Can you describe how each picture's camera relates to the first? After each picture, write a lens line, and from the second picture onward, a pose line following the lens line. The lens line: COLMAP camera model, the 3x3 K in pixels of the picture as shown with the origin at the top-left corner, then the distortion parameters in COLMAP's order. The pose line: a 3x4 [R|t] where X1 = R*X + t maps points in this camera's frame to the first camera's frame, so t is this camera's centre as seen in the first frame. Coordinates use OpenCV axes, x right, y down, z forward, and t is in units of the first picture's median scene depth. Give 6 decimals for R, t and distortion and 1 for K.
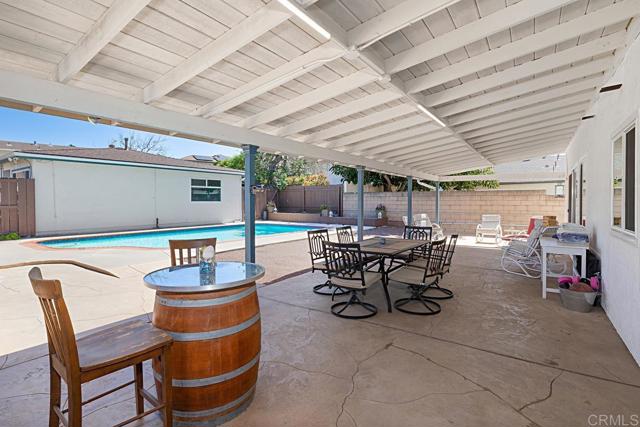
lens RADIAL K [[299.3, 0, 318.0], [0, 299.3, 202.8], [0, 0, 1]] dist [-0.001559, -0.000192]
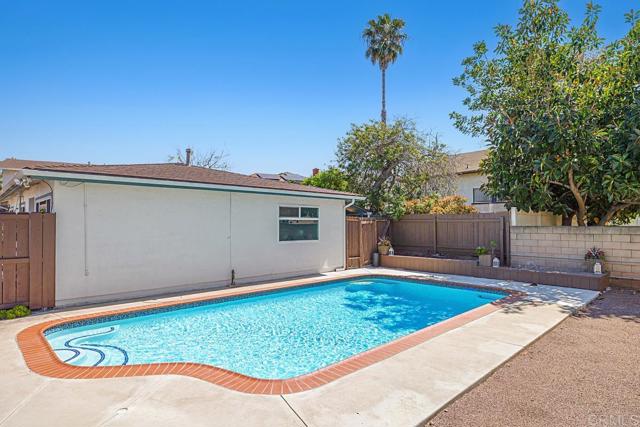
lens RADIAL K [[353.9, 0, 320.0], [0, 353.9, 213.5], [0, 0, 1]] dist [0.002110, 0.000530]
pose [[0.981314, -0.002784, -0.192392, -0.172017], [-0.004884, 0.999213, -0.039372, -0.032049], [0.192350, 0.039576, 0.980528, 0.239238]]
